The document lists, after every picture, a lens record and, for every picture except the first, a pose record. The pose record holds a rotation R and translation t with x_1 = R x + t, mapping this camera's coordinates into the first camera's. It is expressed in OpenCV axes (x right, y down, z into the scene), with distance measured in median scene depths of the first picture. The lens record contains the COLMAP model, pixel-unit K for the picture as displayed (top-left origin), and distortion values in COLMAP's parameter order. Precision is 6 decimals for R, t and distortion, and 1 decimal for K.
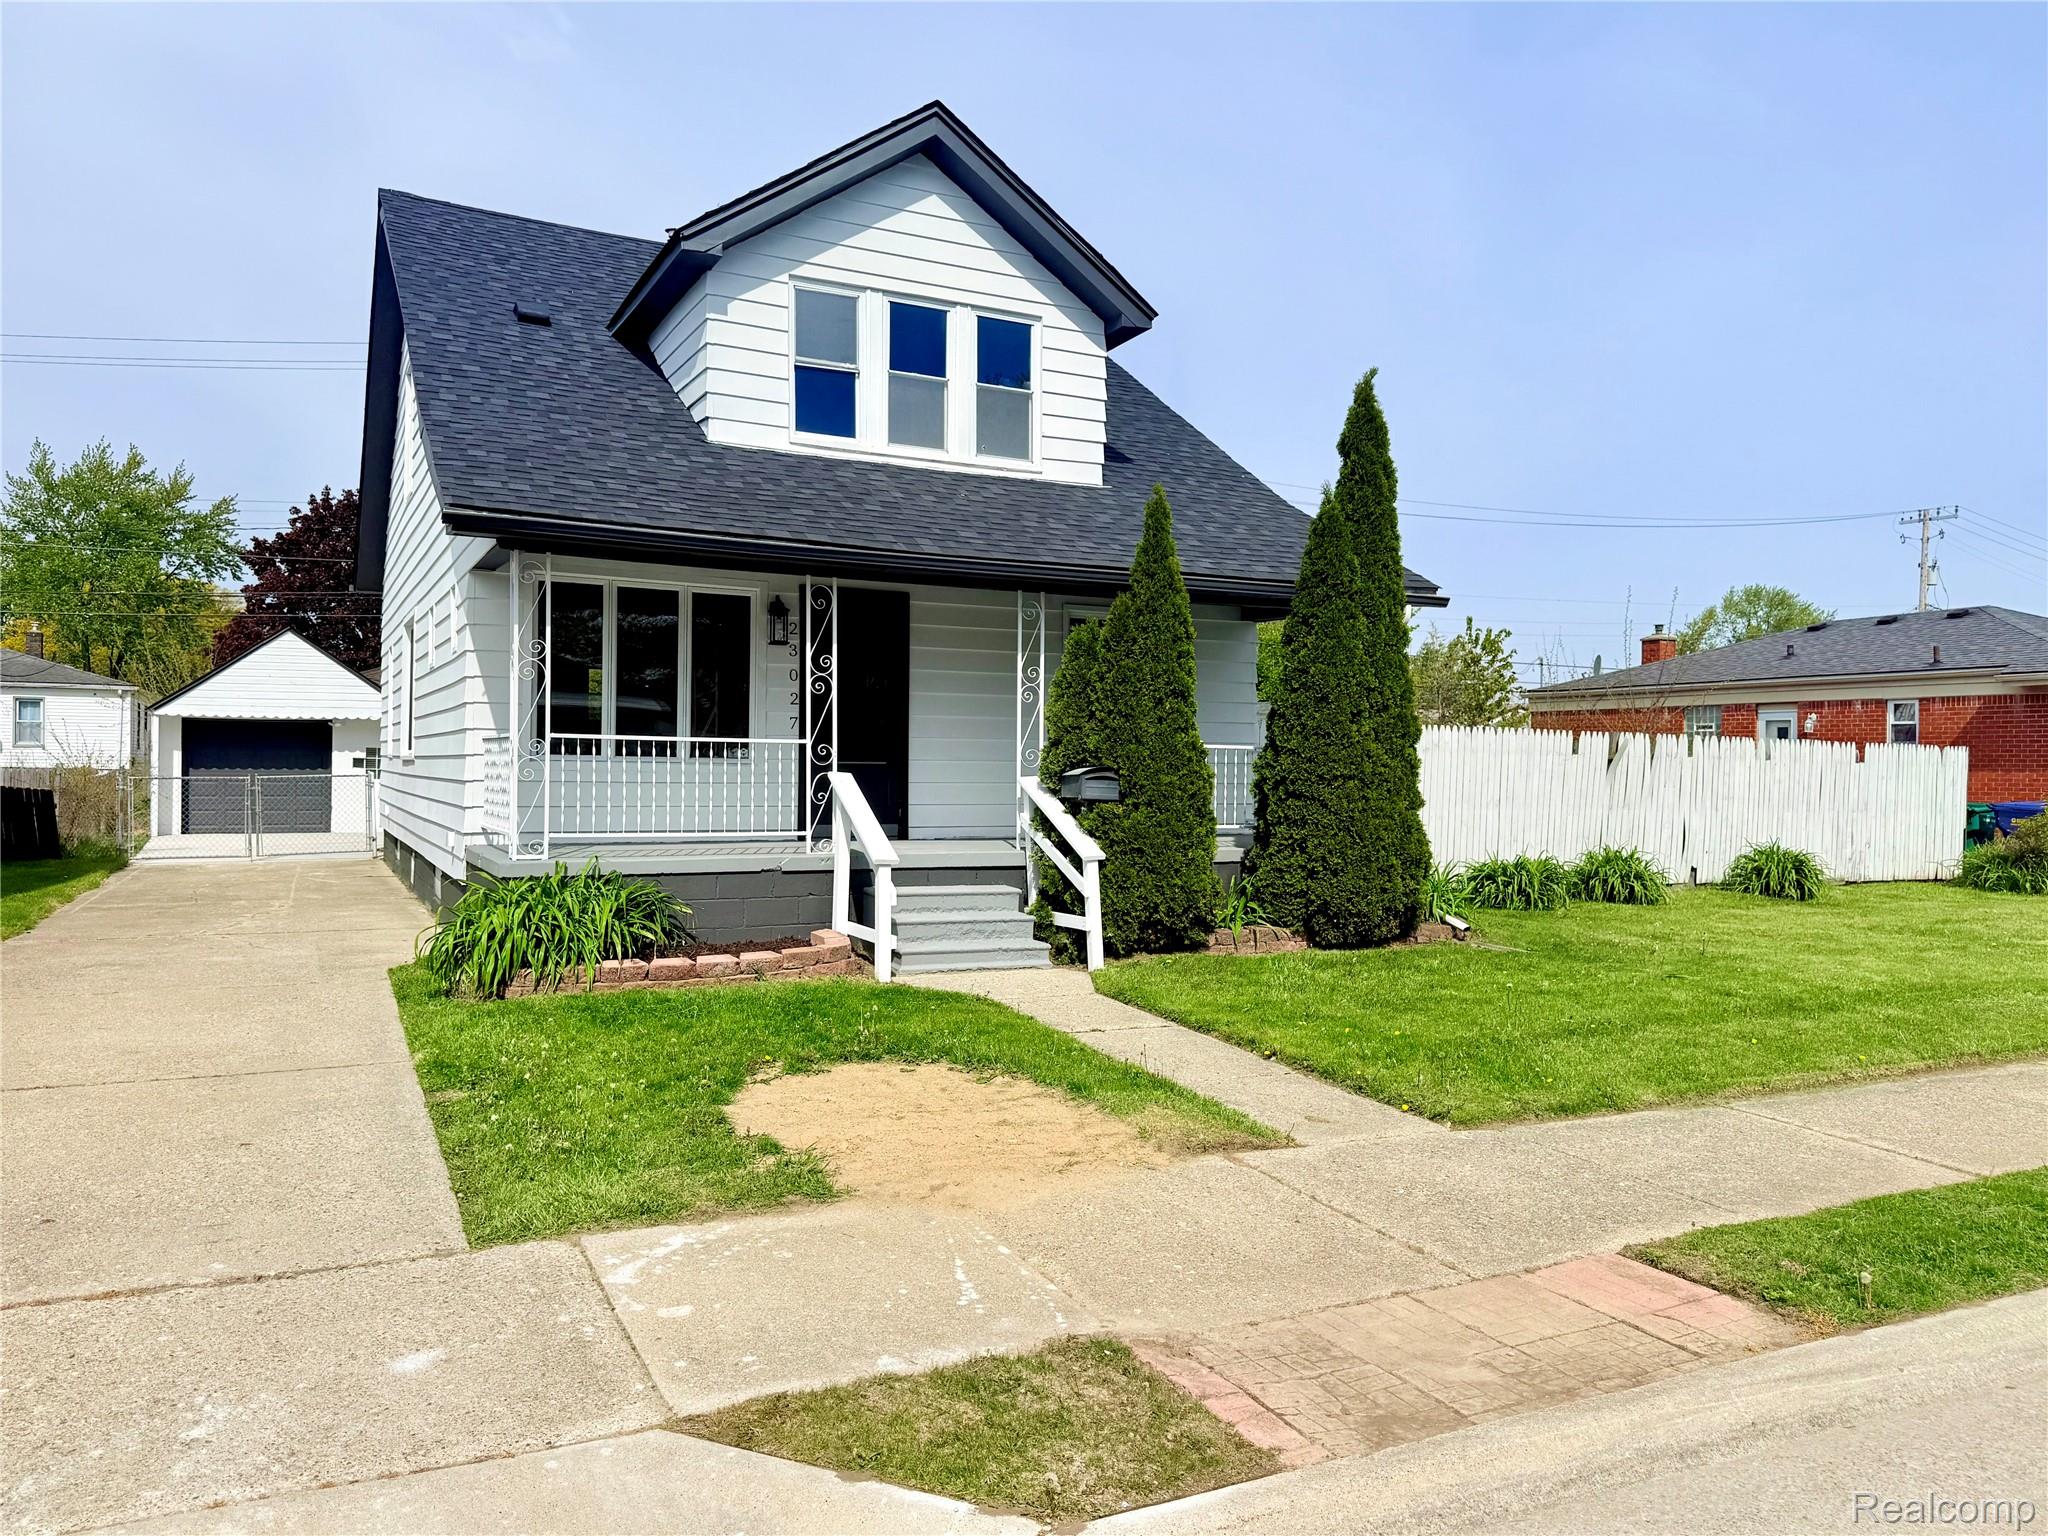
lens RADIAL K [[1481.8, 0, 1030.4], [0, 1481.8, 754.6], [0, 0, 1]] dist [0.179981, -0.336784]
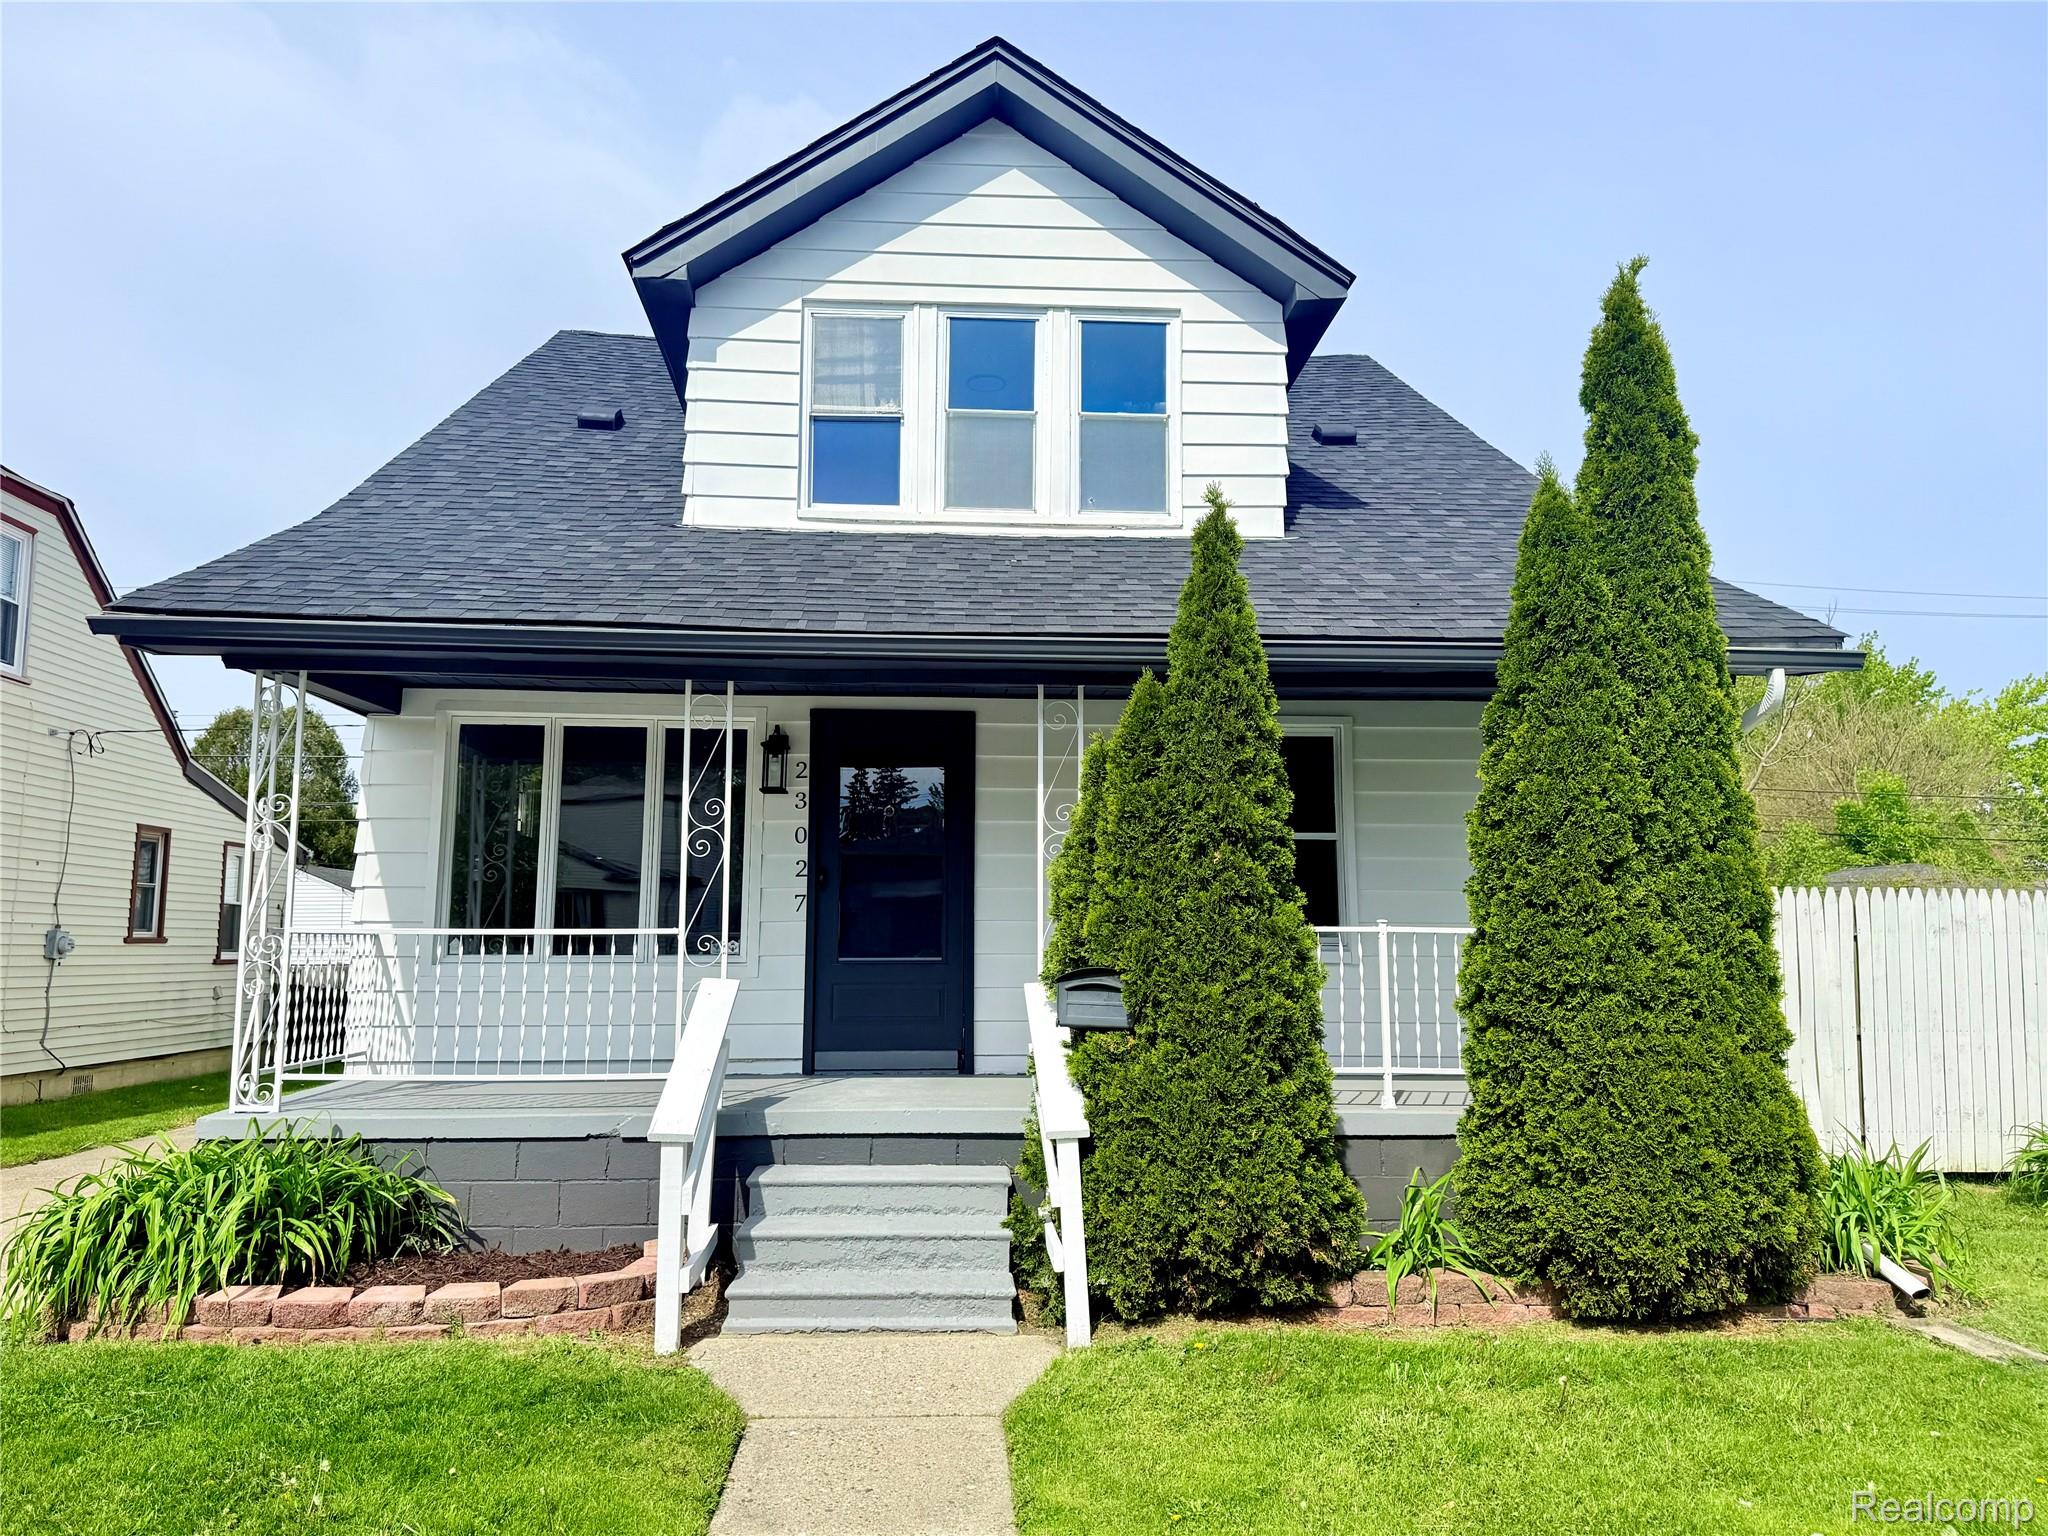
lens RADIAL K [[1481.8, 0, 1030.4], [0, 1481.8, 754.6], [0, 0, 1]] dist [0.179981, -0.336784]
pose [[0.919250, -0.059755, -0.389114, 0.218696], [0.010644, 0.991824, -0.127166, -0.000461], [0.393531, 0.112756, 0.912370, 0.393885]]
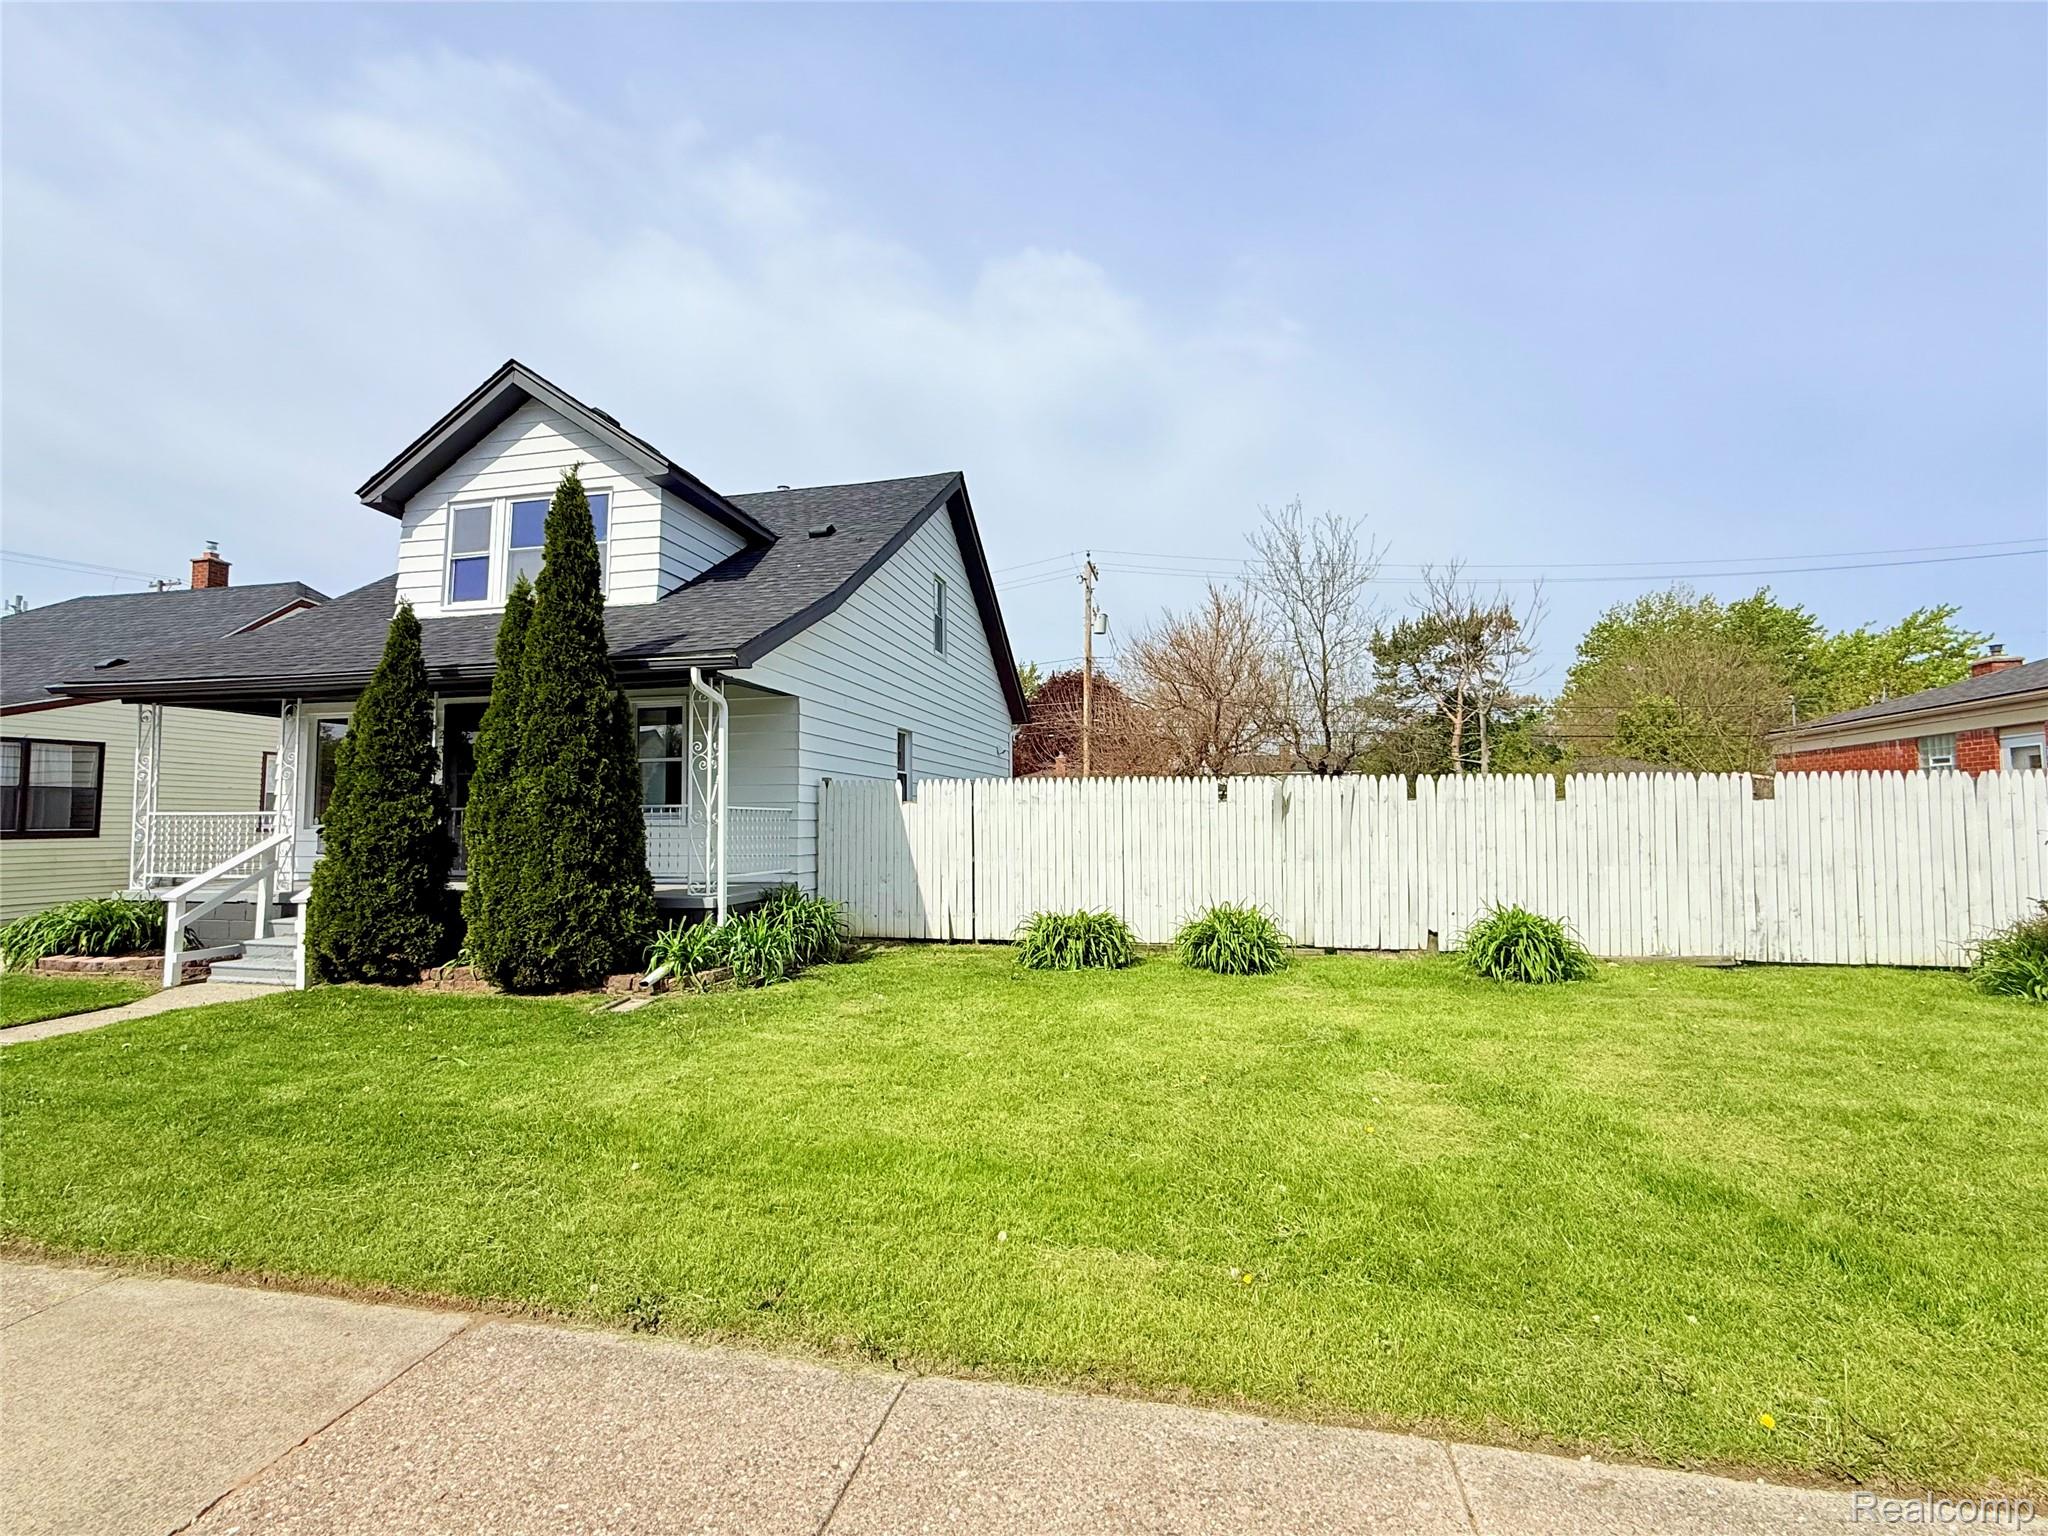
lens RADIAL K [[913.1, 0, 1013.5], [0, 913.1, 763.6], [0, 0, 1]] dist [0.008494, -0.000064]
pose [[0.774193, -0.060353, -0.630065, 0.842311], [0.020951, 0.997342, -0.069790, 0.018103], [0.632602, 0.040831, 0.773400, 0.660896]]
